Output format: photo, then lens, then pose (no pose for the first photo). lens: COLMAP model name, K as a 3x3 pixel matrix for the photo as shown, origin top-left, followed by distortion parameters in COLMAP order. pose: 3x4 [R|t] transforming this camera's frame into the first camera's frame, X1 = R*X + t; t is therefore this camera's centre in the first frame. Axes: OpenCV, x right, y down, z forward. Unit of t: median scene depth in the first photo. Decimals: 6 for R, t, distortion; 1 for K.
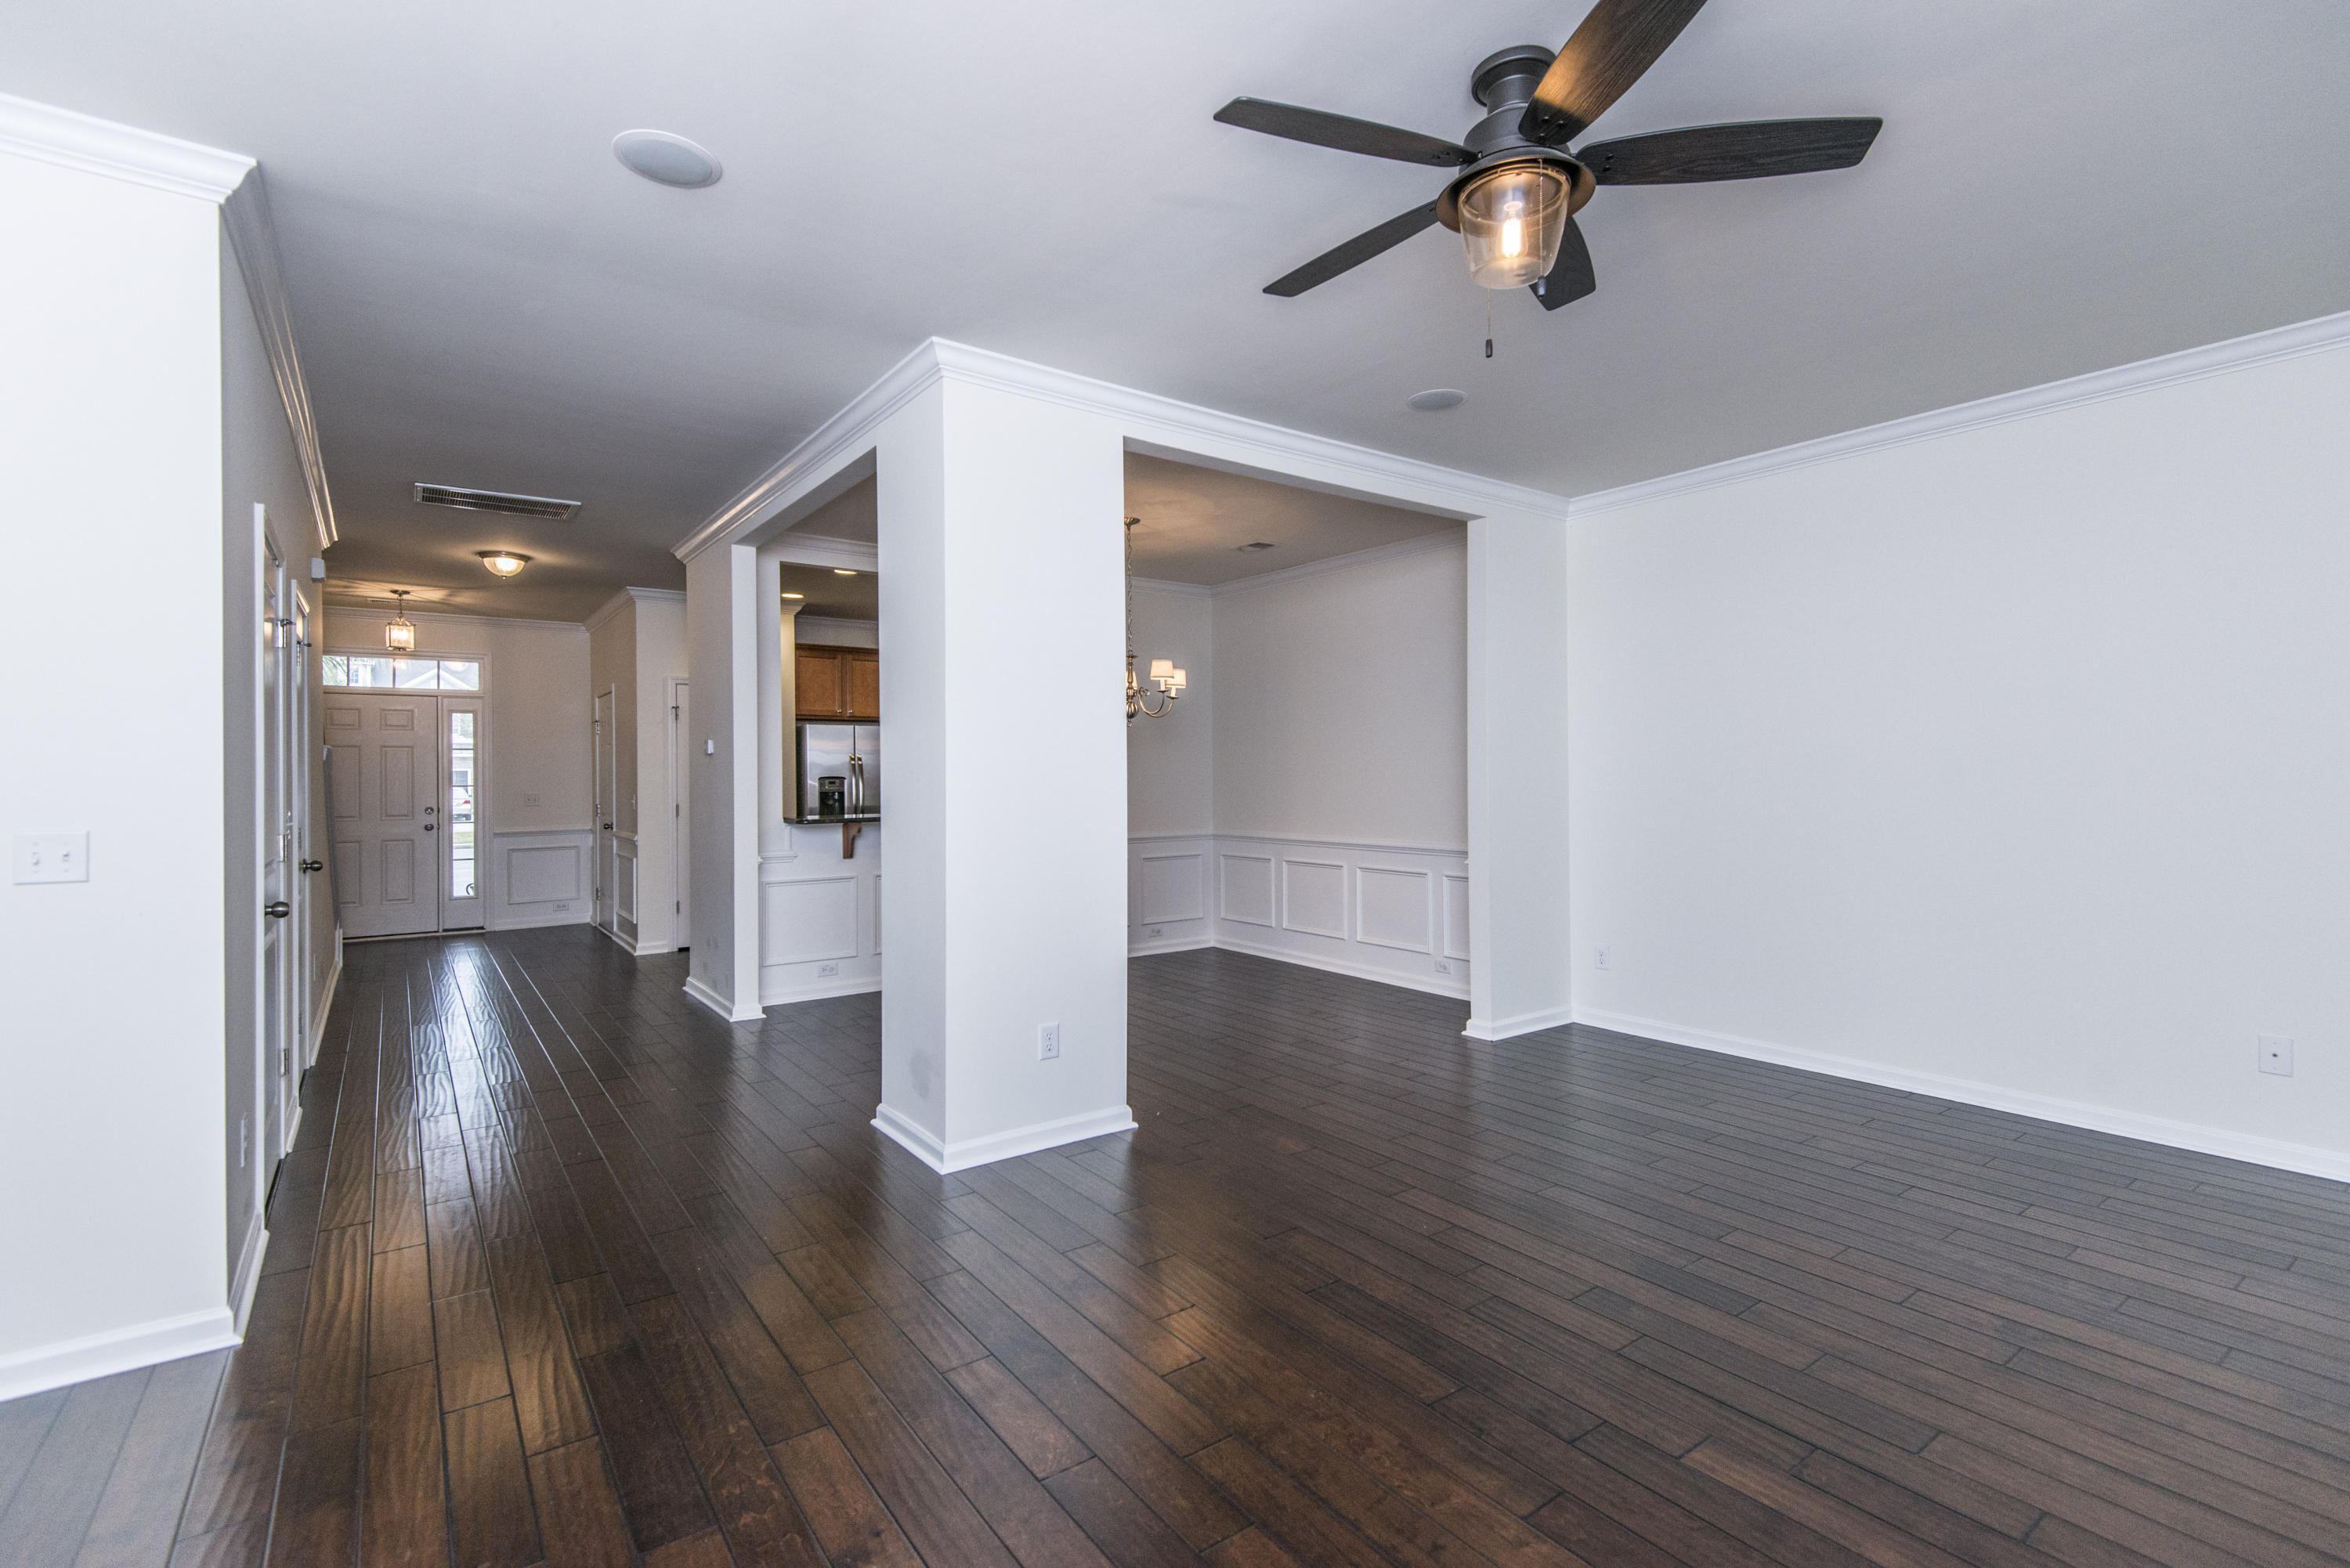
lens RADIAL K [[1061.5, 0, 1170.5], [0, 1061.5, 773.2], [0, 0, 1]] dist [0.038410, -0.026446]
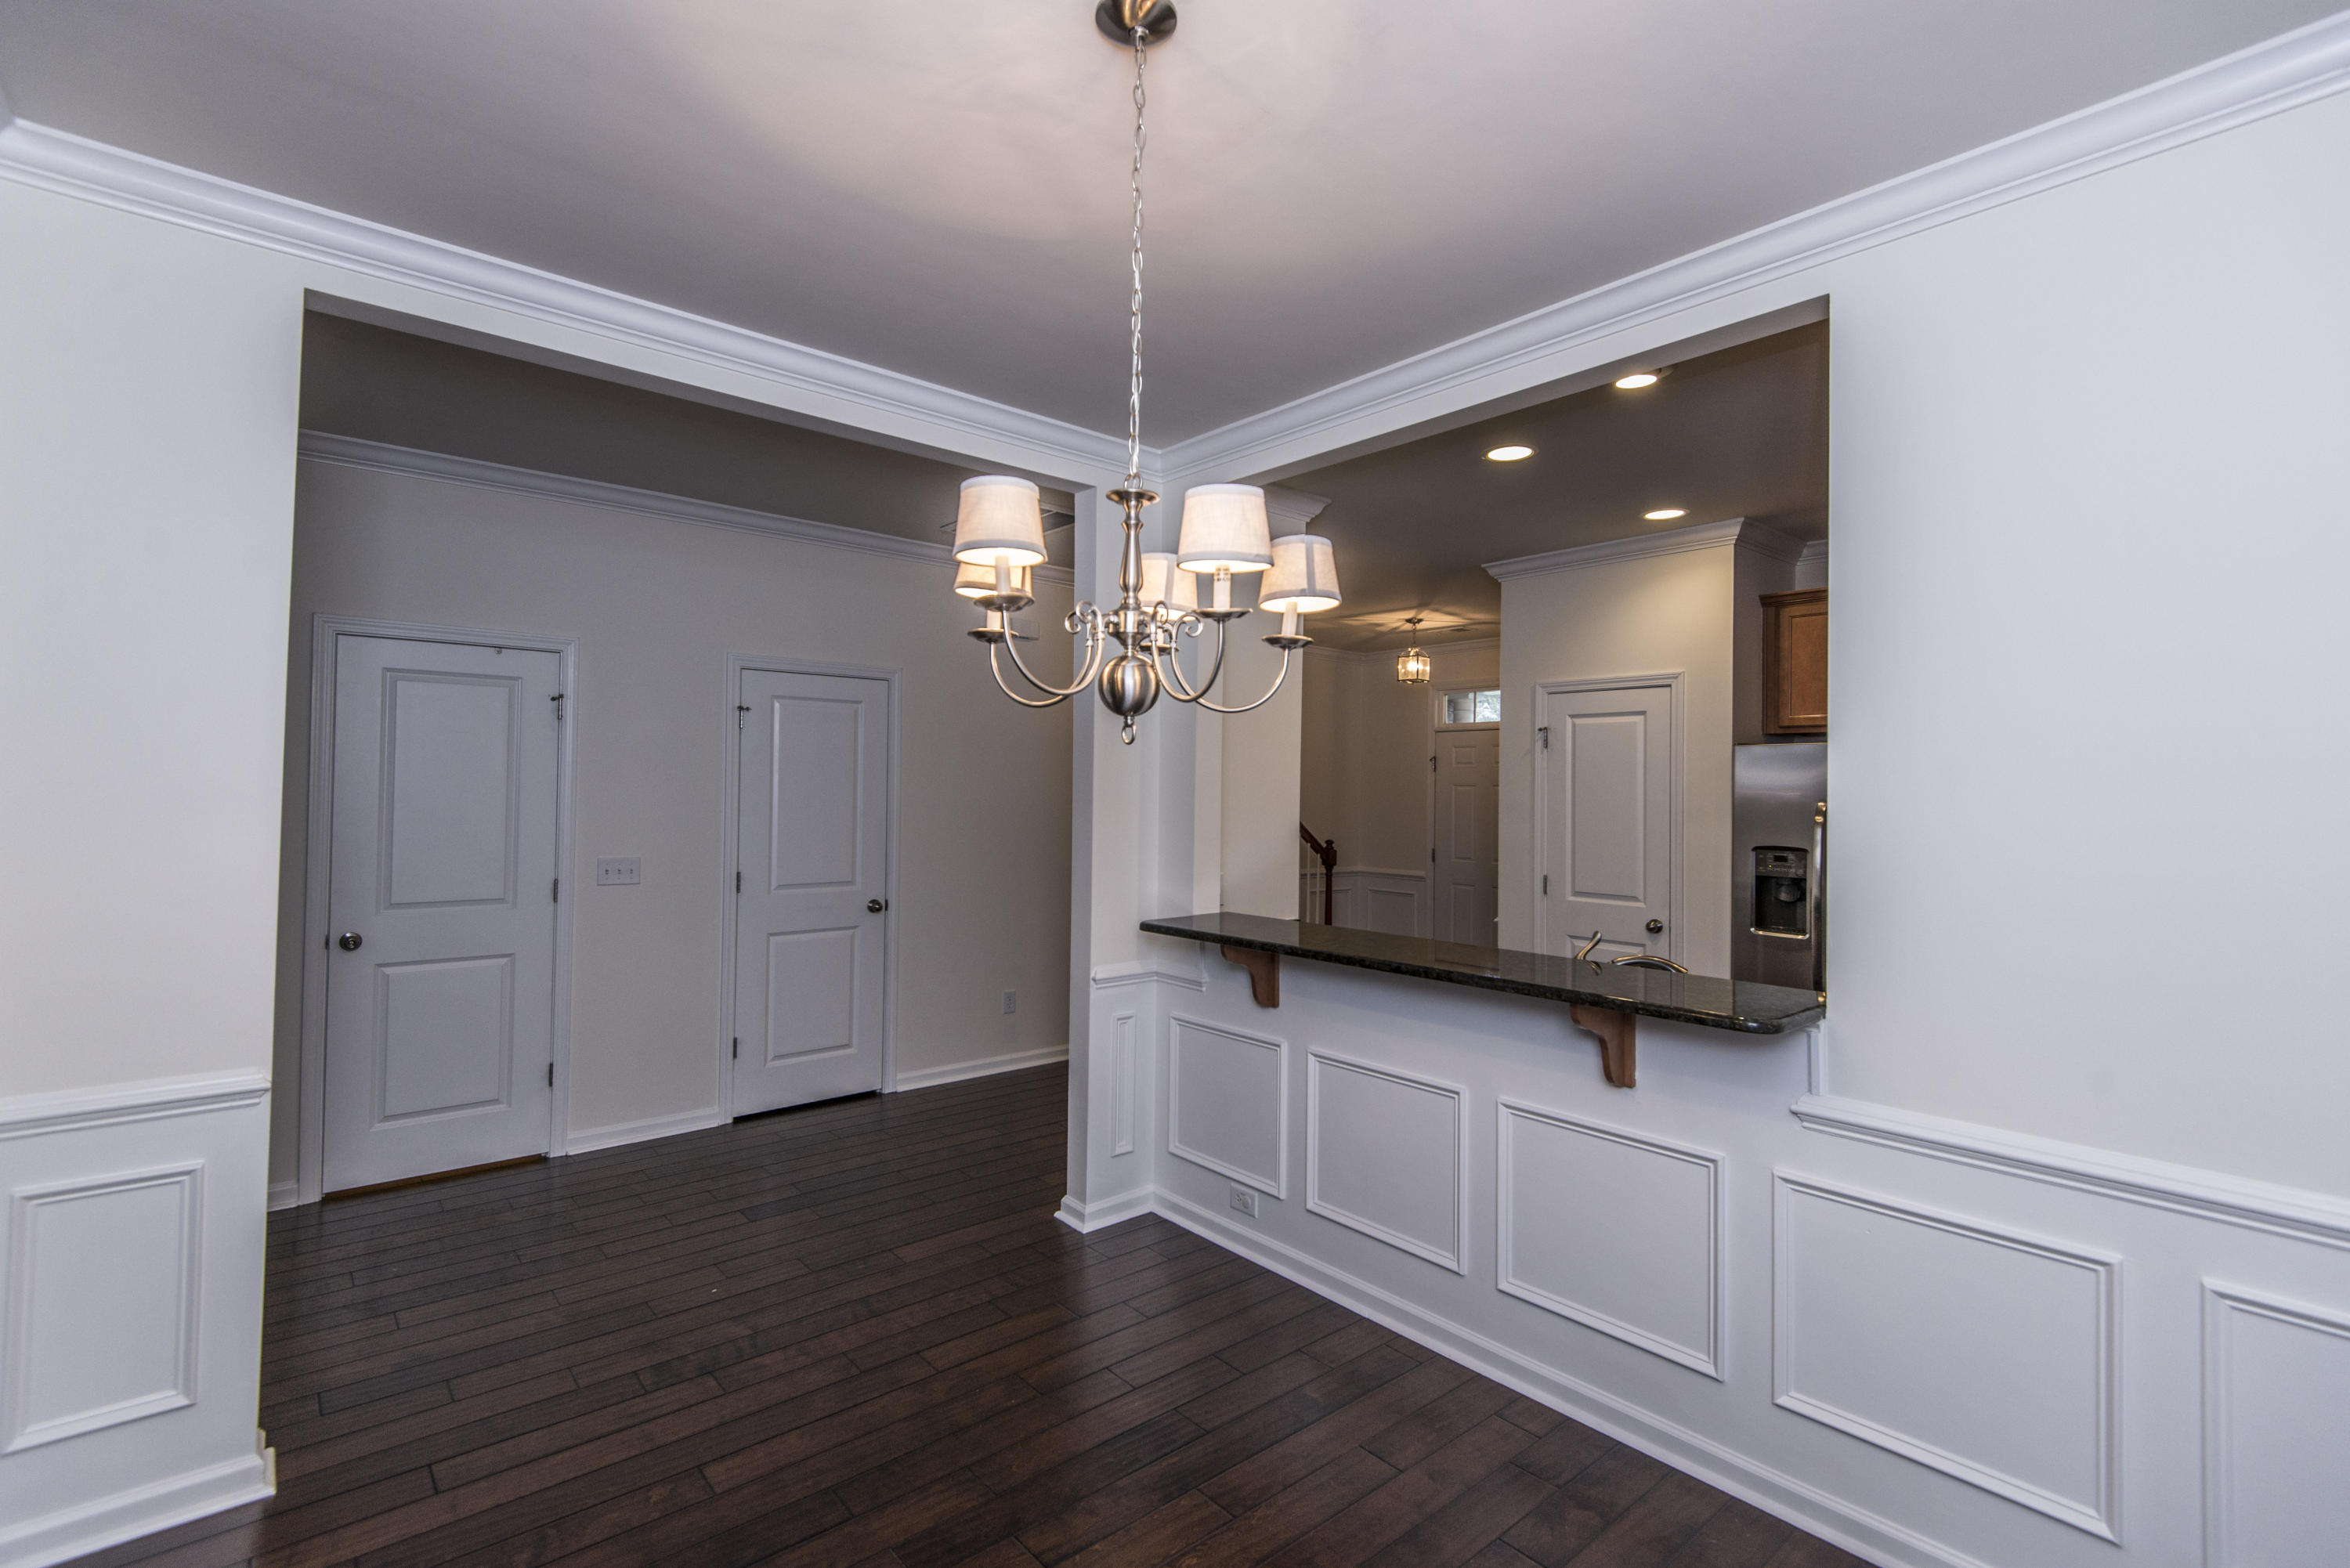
lens RADIAL K [[1061.5, 0, 1170.5], [0, 1061.5, 773.2], [0, 0, 1]] dist [0.038410, -0.026446]
pose [[0.076635, -0.010628, -0.997003, 0.167493], [-0.016784, 0.999788, -0.011948, -0.020328], [0.996918, 0.017650, 0.076441, 0.668583]]
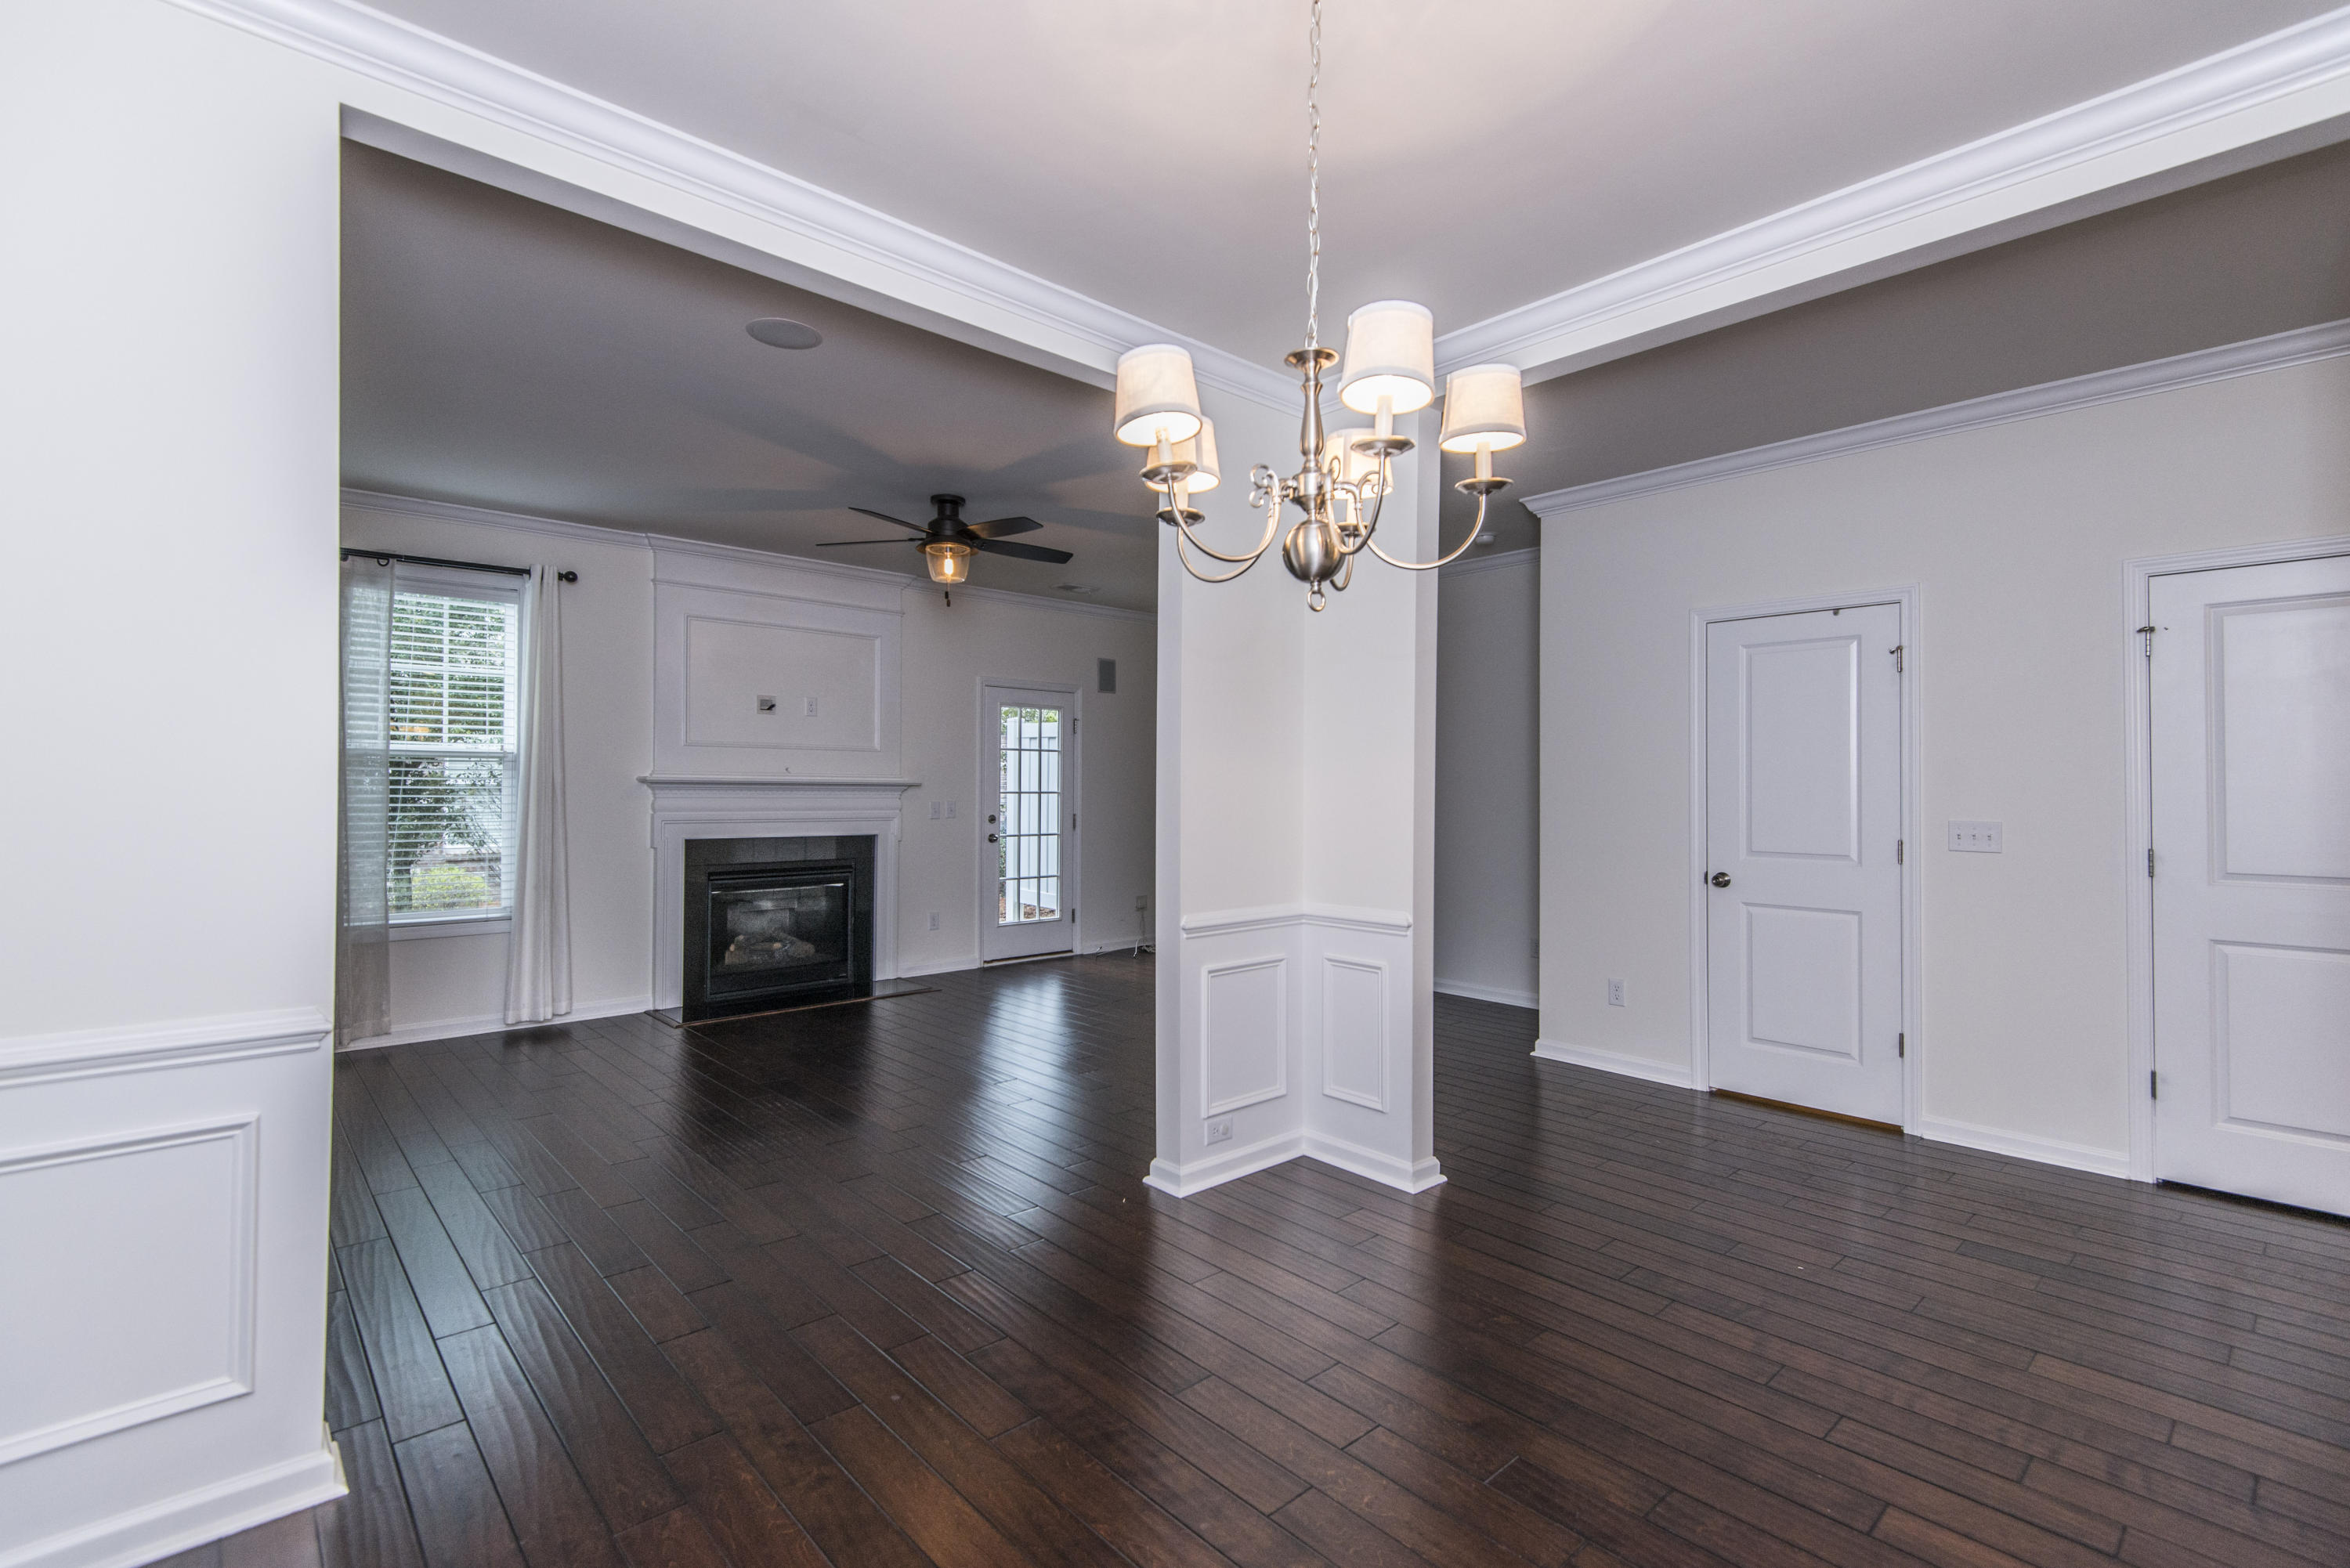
lens RADIAL K [[1068.9, 0, 1159.7], [0, 1068.9, 775.6], [0, 0, 1]] dist [0.031120, -0.014624]
pose [[-0.994471, 0.001578, -0.104996, 0.024755], [0.001752, 0.999997, -0.001561, -0.000801], [0.104993, -0.001736, -0.994471, 0.863544]]
